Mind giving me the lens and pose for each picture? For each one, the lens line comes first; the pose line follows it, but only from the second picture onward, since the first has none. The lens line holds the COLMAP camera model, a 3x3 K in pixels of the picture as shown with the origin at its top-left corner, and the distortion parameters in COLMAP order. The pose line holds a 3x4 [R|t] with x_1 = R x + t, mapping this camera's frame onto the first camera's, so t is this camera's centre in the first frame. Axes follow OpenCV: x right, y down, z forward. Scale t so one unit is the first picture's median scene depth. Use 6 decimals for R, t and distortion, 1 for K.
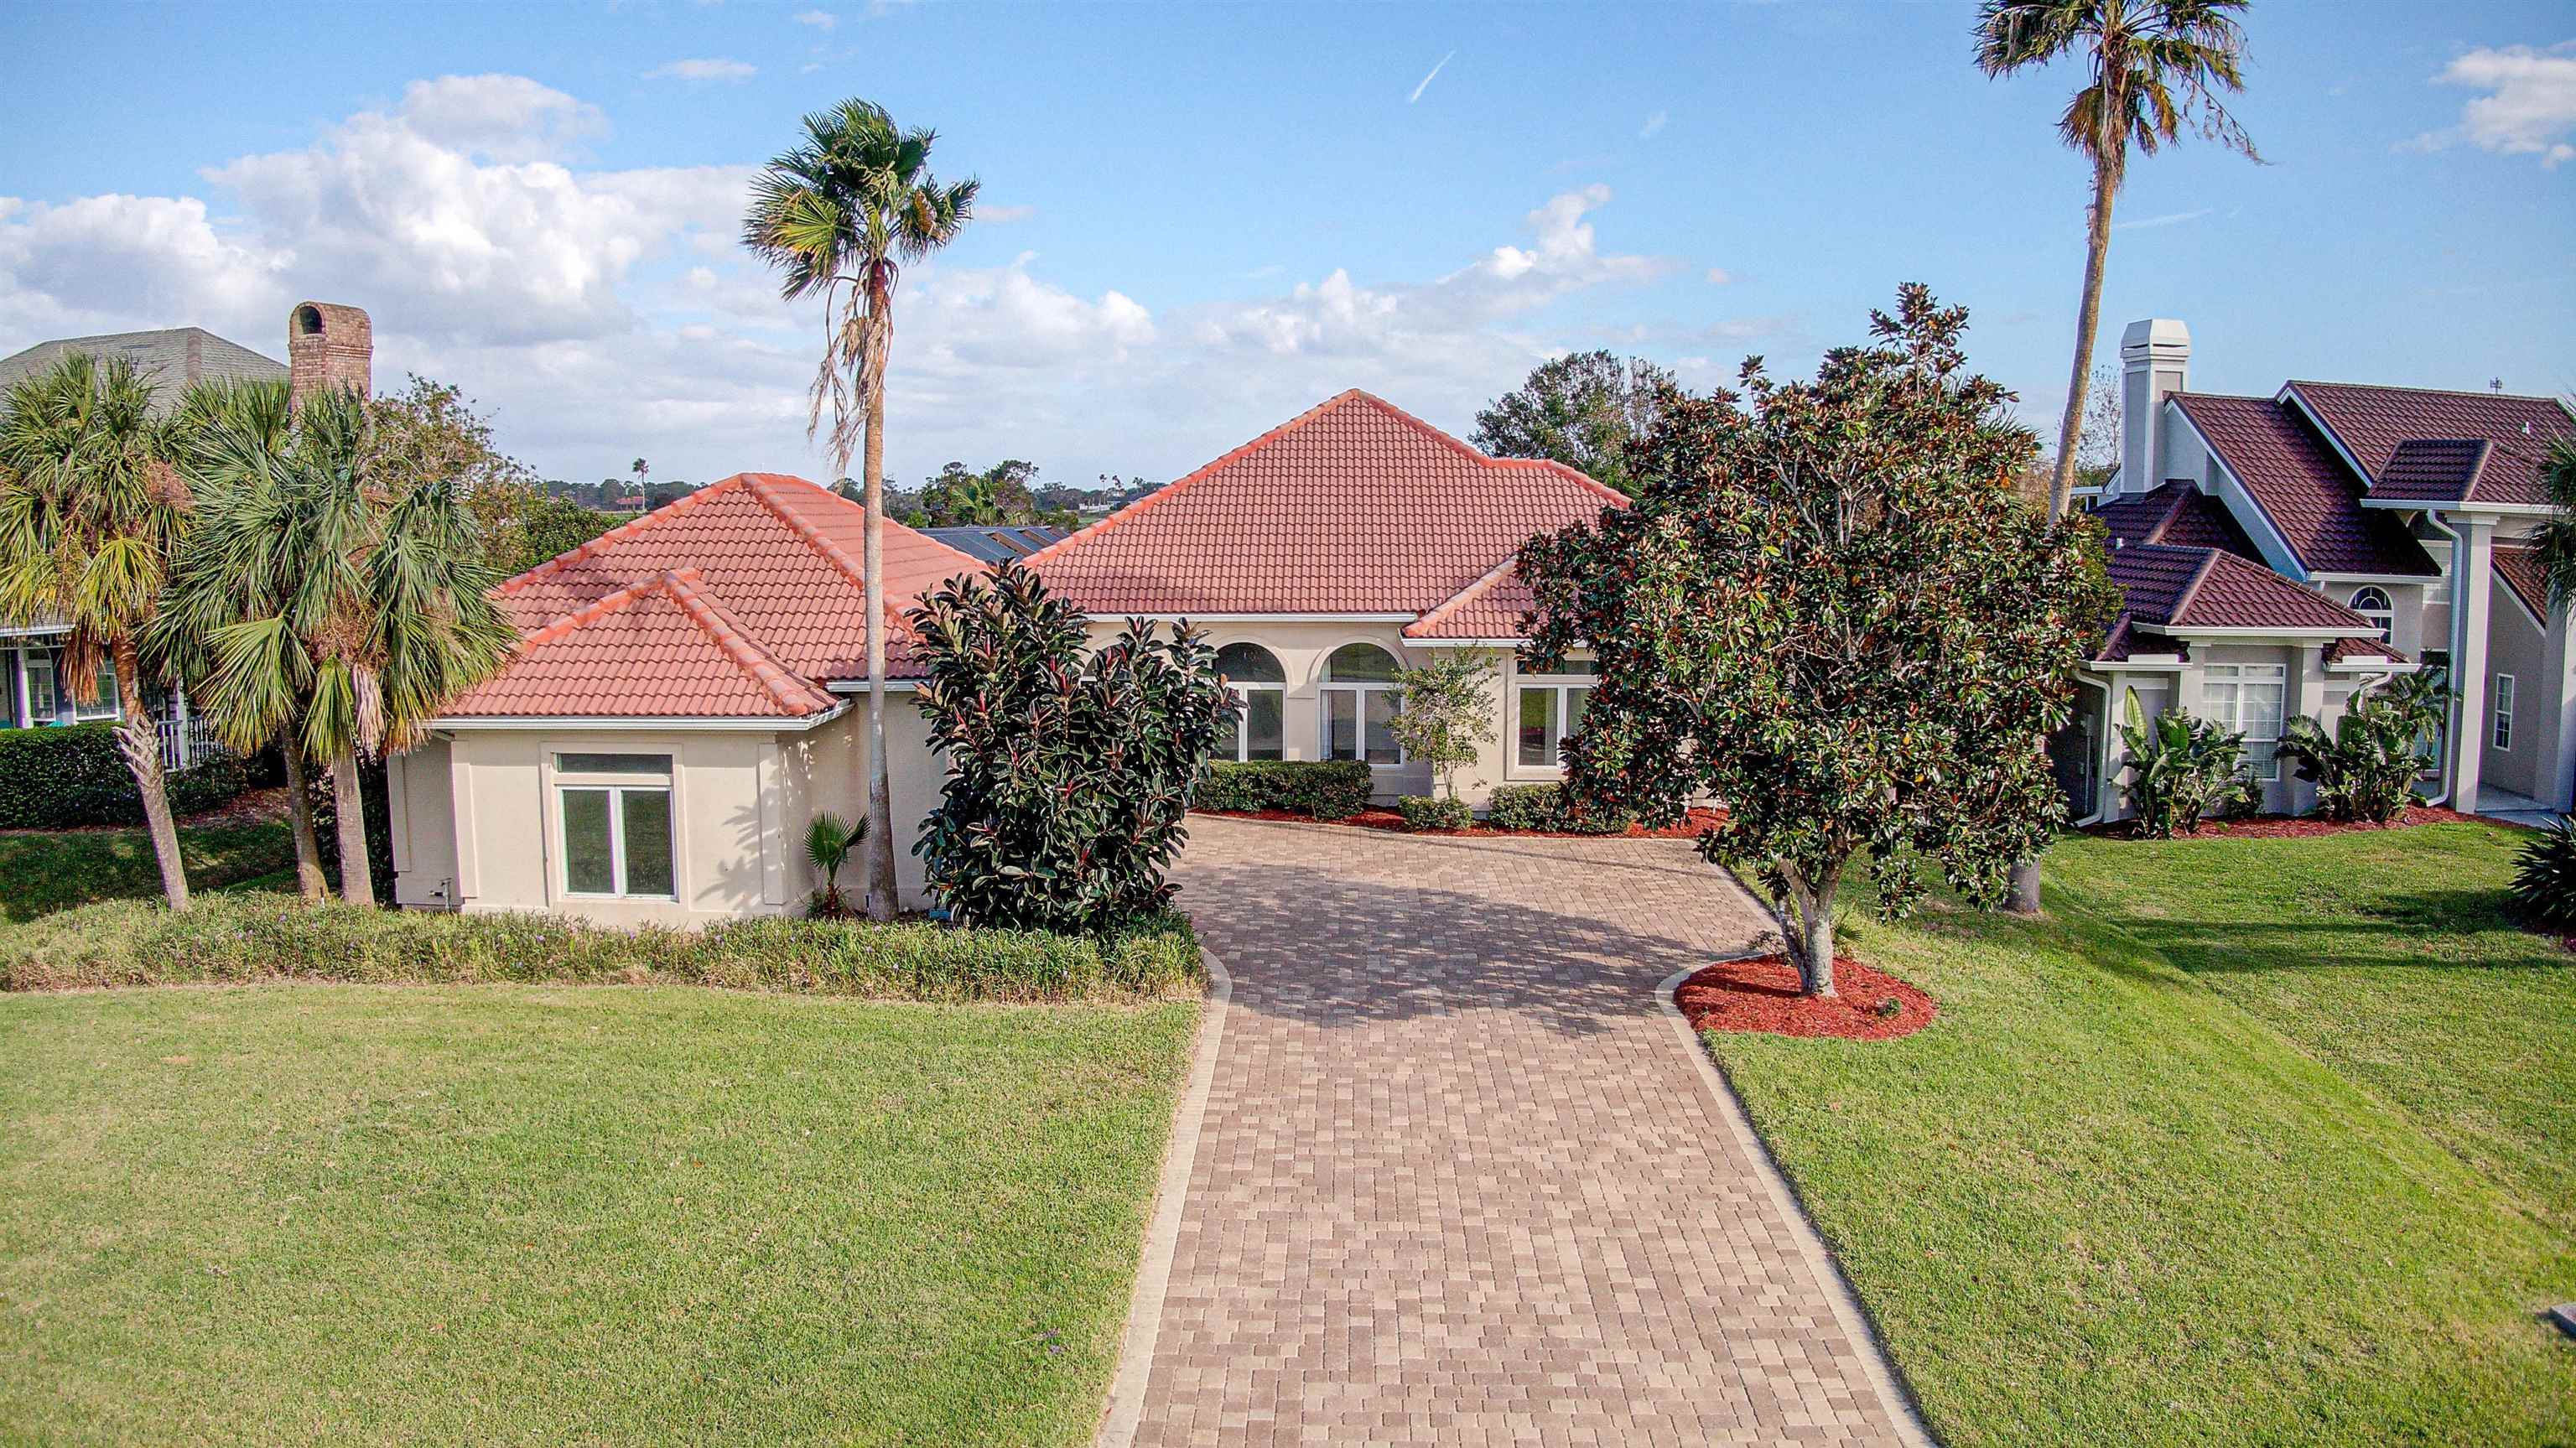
lens RADIAL K [[1852.1, 0, 1288.0], [0, 1852.1, 724.0], [0, 0, 1]] dist [-0.137553, -0.080319]
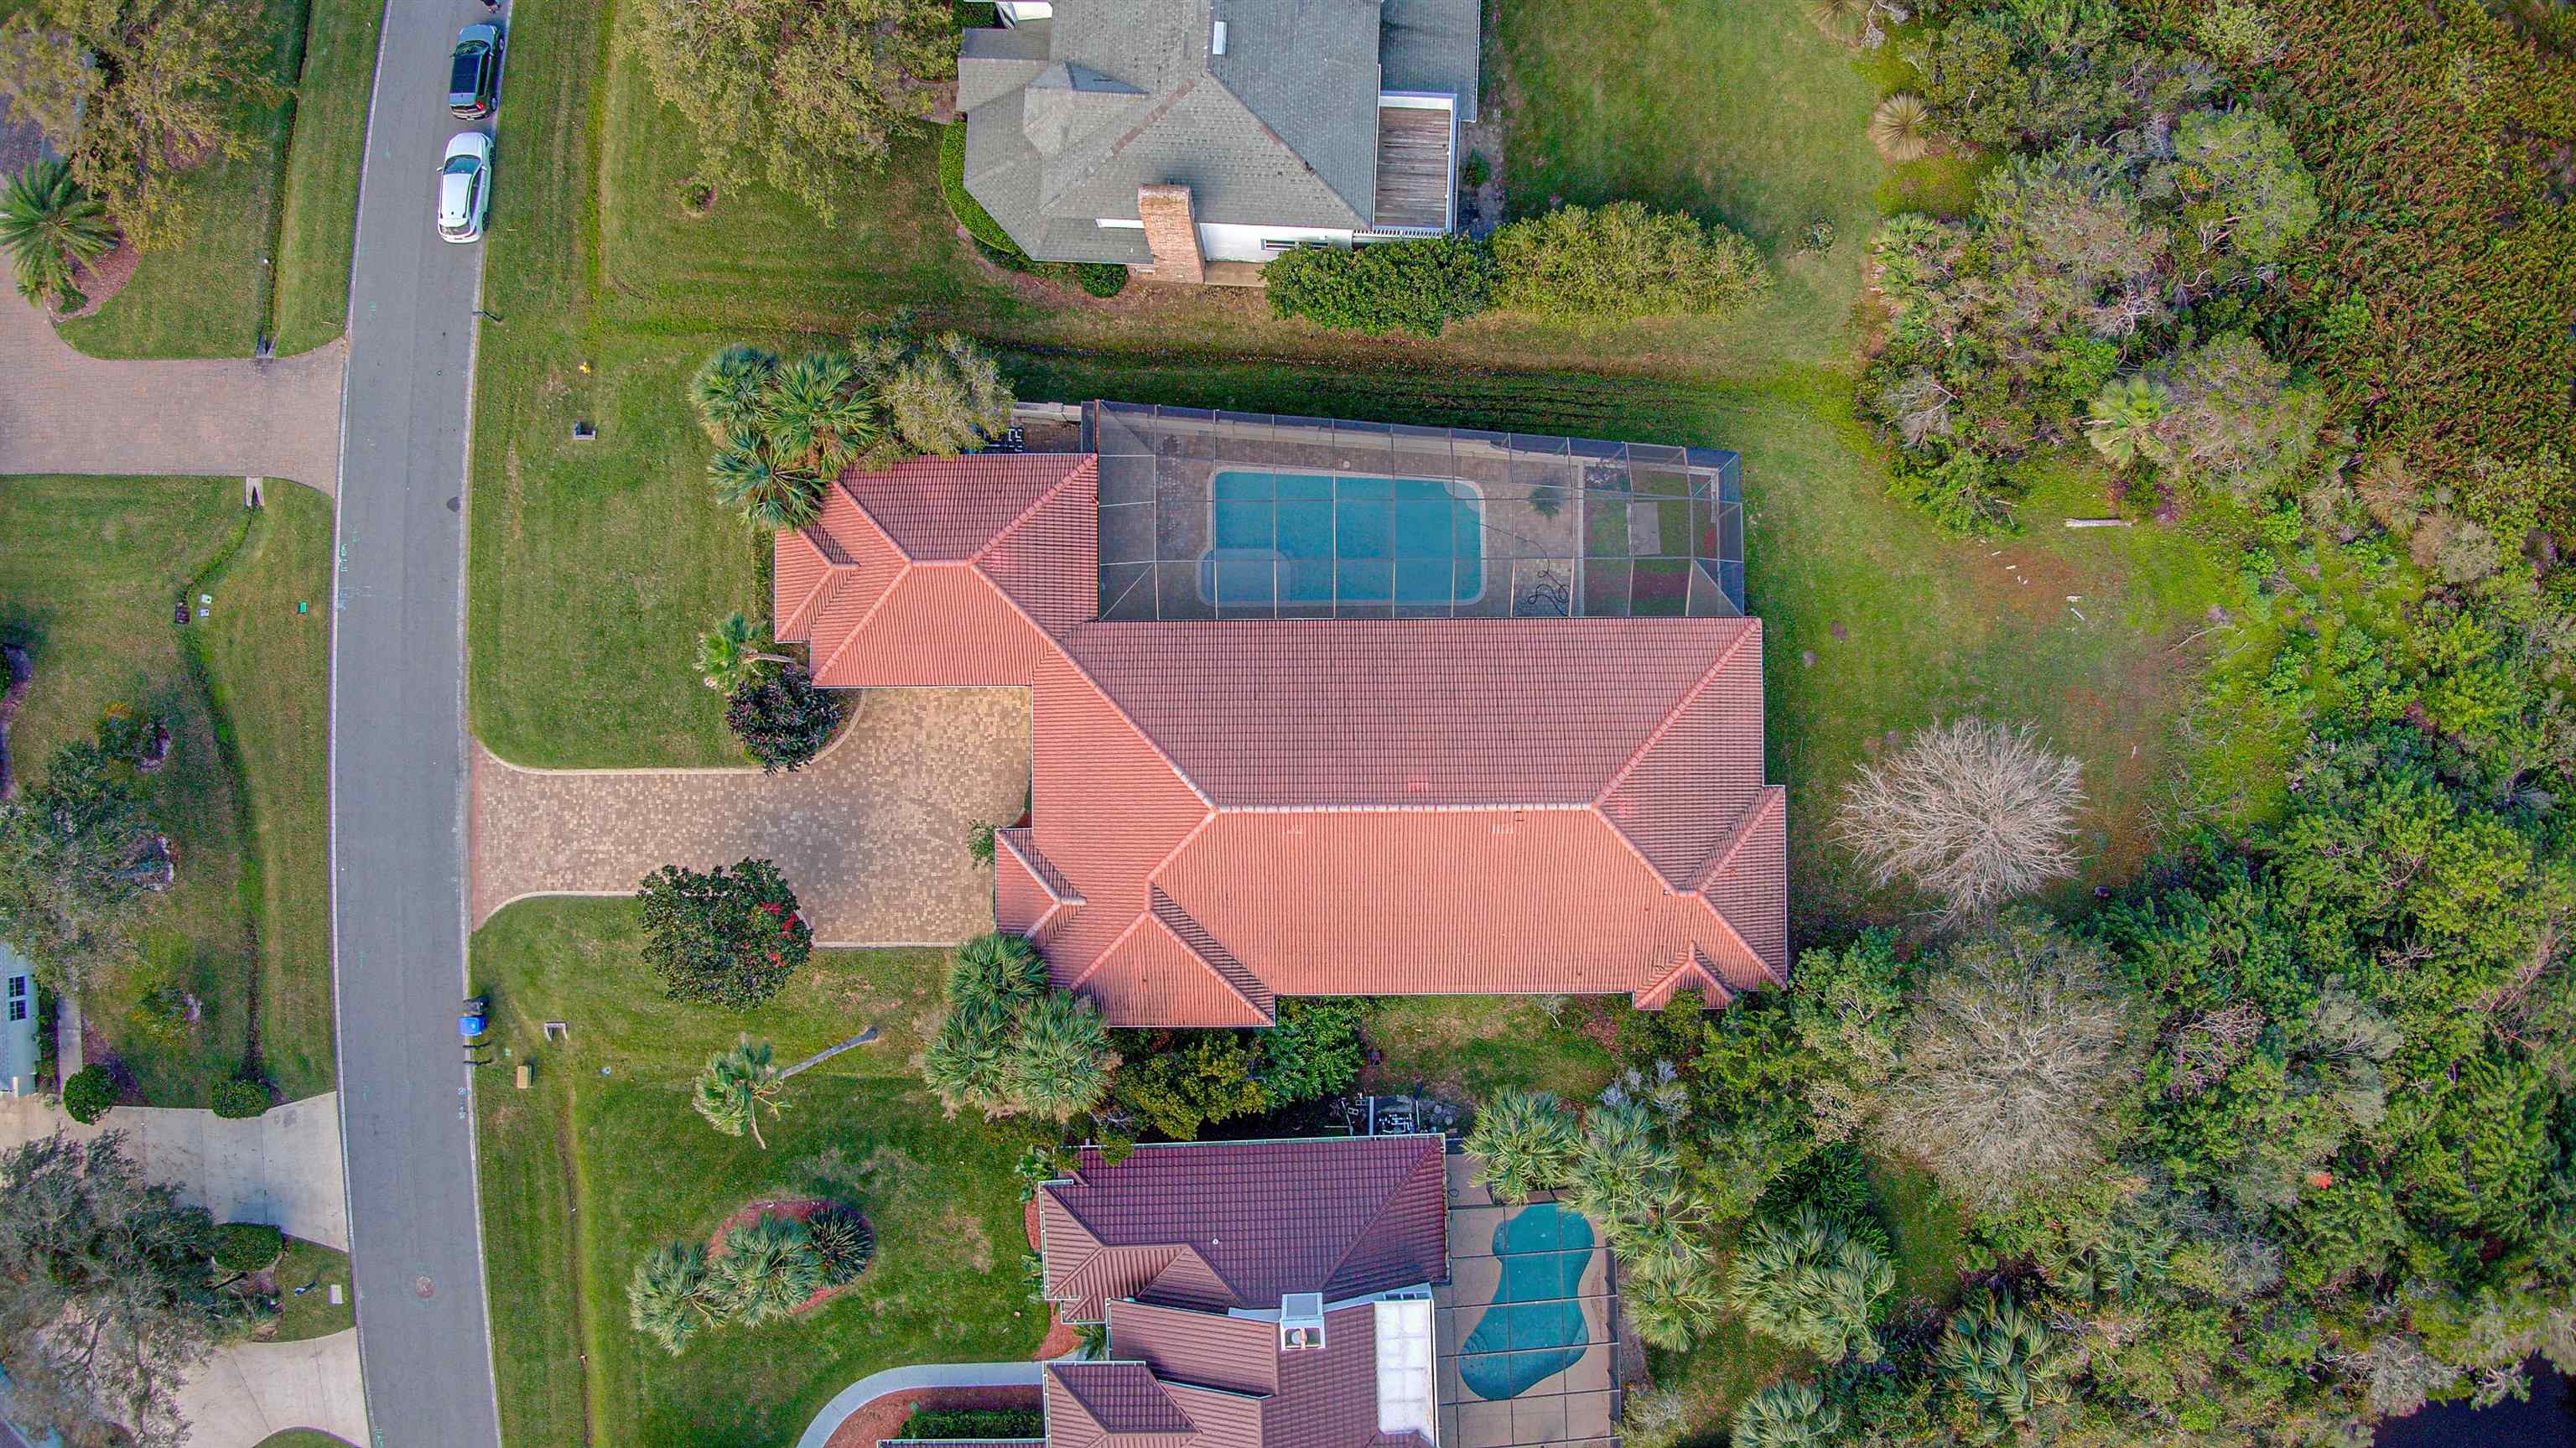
lens RADIAL K [[1852.1, 0, 1288.0], [0, 1852.1, 724.0], [0, 0, 1]] dist [-0.137553, -0.080319]
pose [[0.042108, 0.998414, -0.037369, 0.048755], [-0.111335, 0.041858, 0.992901, -3.487453], [0.992890, -0.037648, 0.112921, 1.601113]]
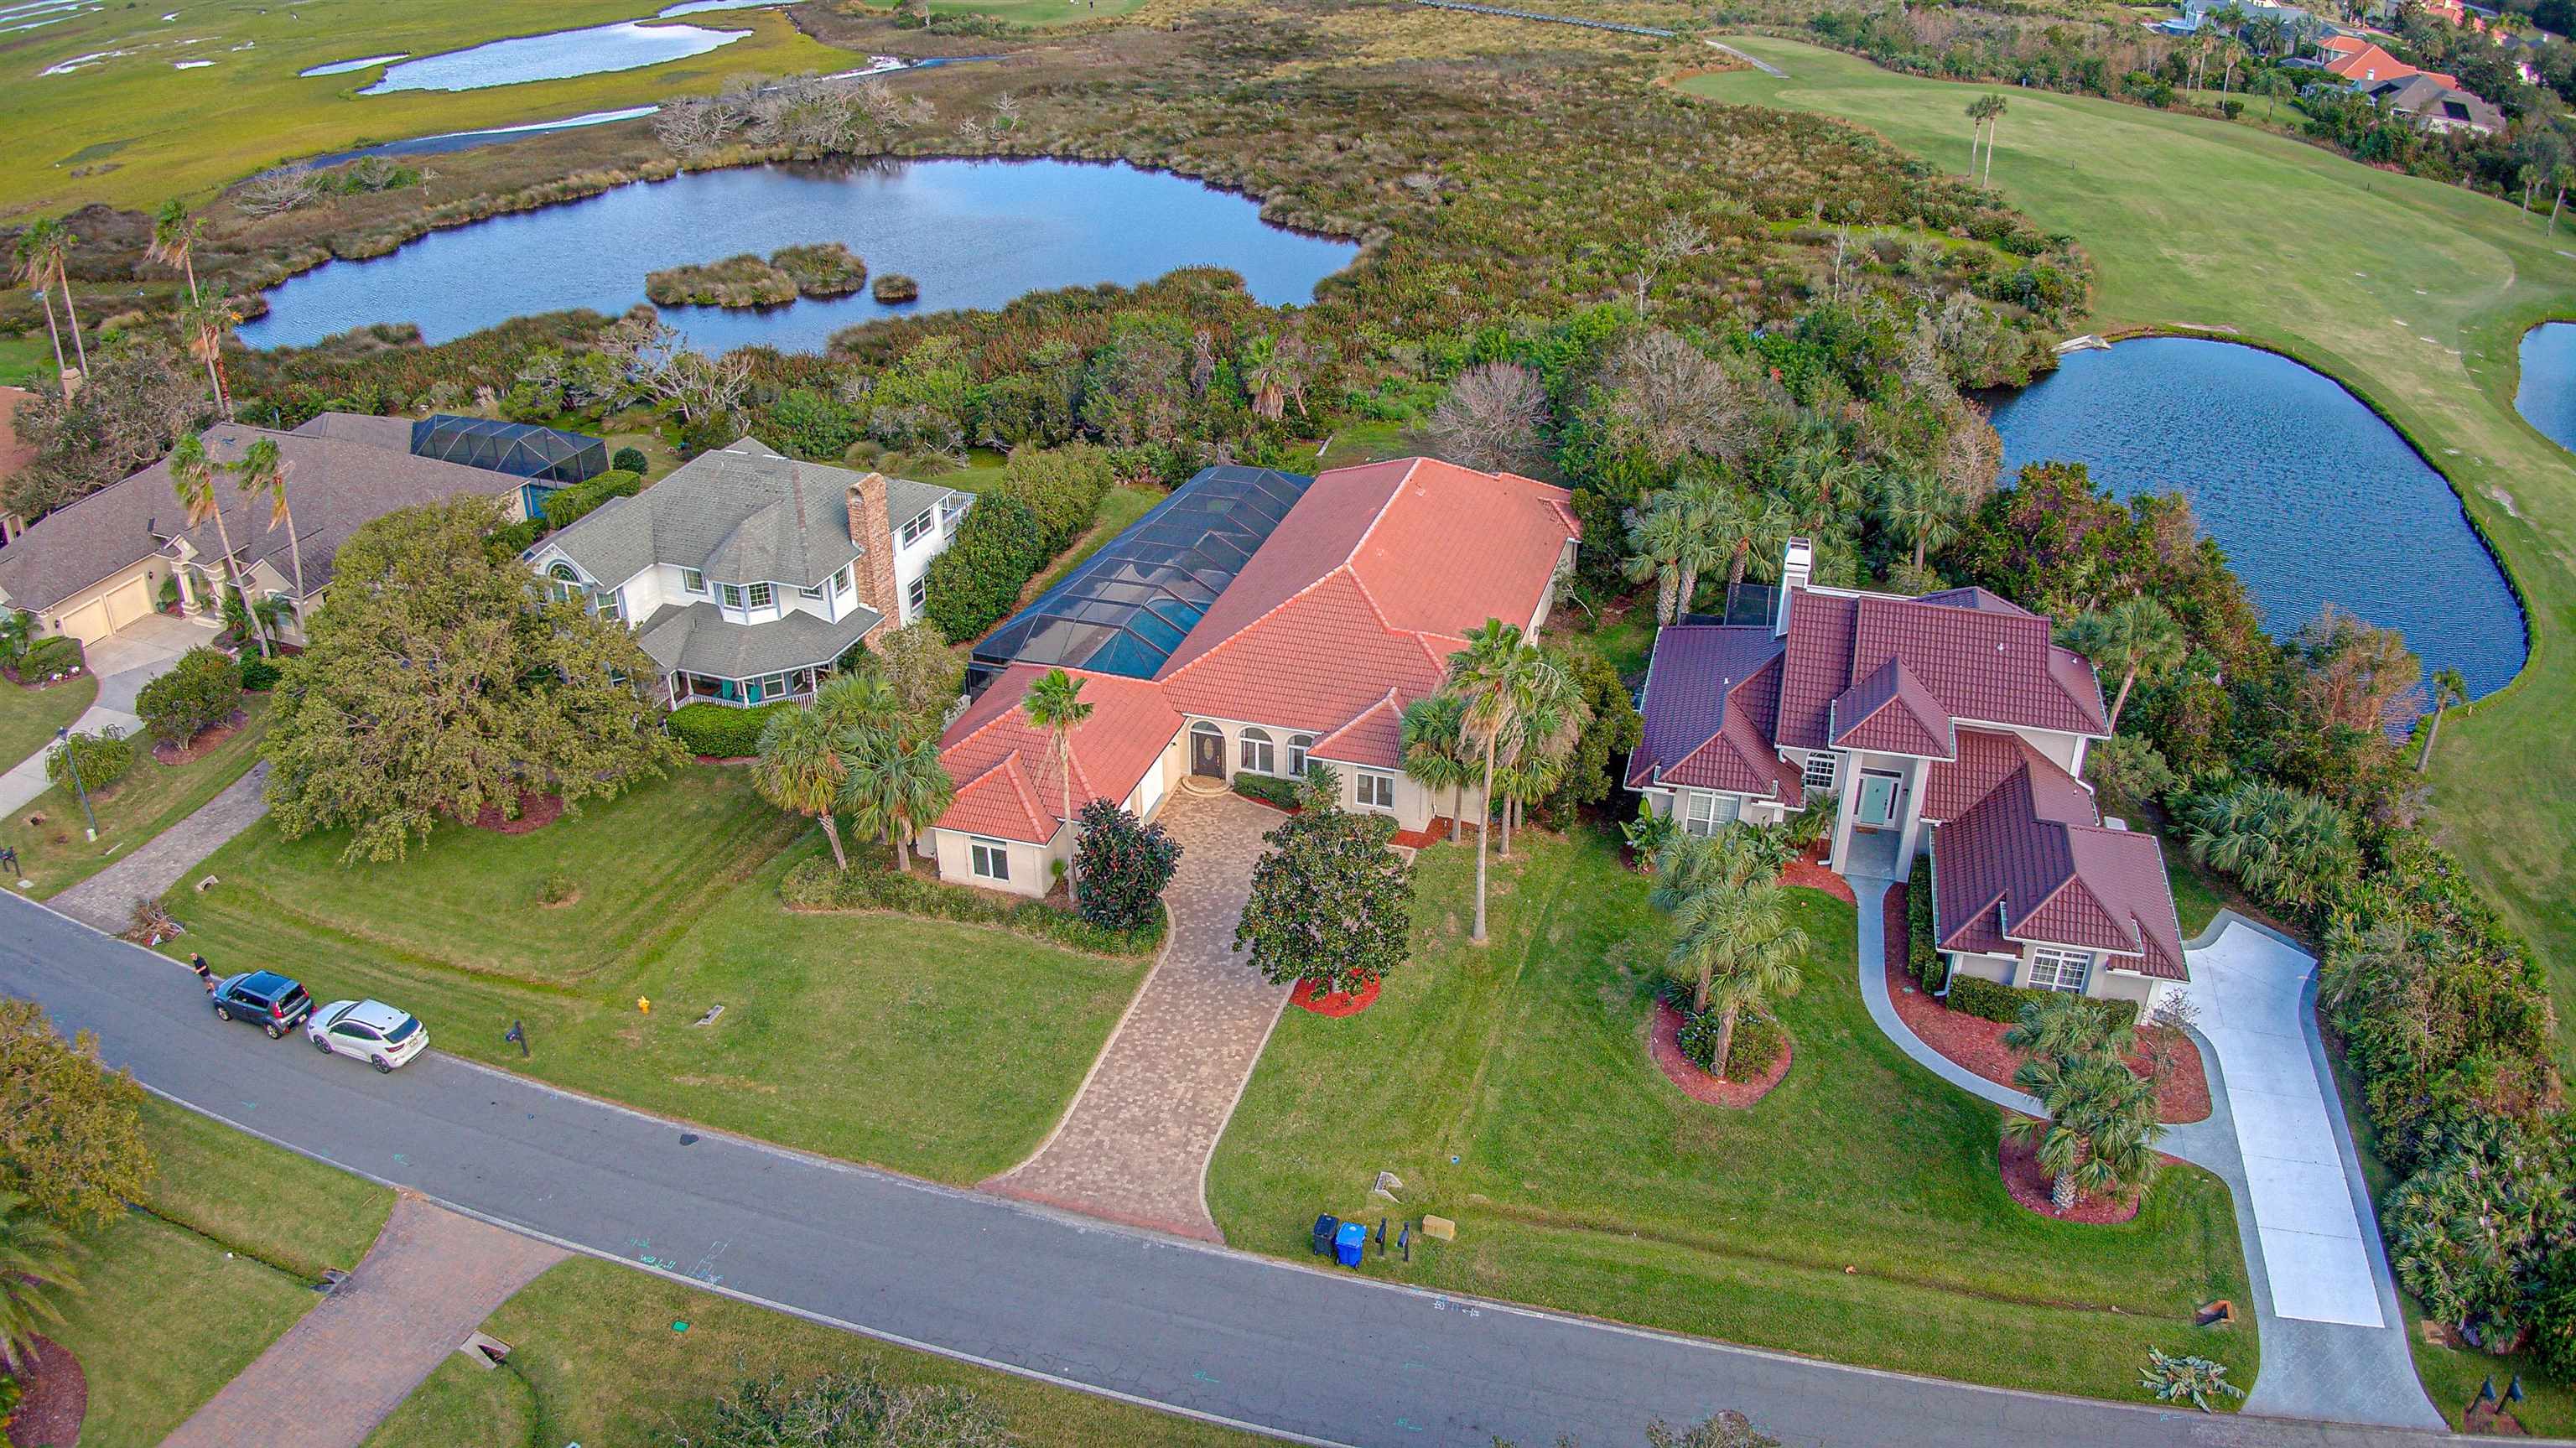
lens RADIAL K [[1852.1, 0, 1288.0], [0, 1852.1, 724.0], [0, 0, 1]] dist [-0.137553, -0.080319]
pose [[0.964792, 0.124516, -0.231675, 0.857243], [-0.030715, 0.928151, 0.370934, -1.410466], [0.261216, -0.350758, 0.899297, -1.674977]]
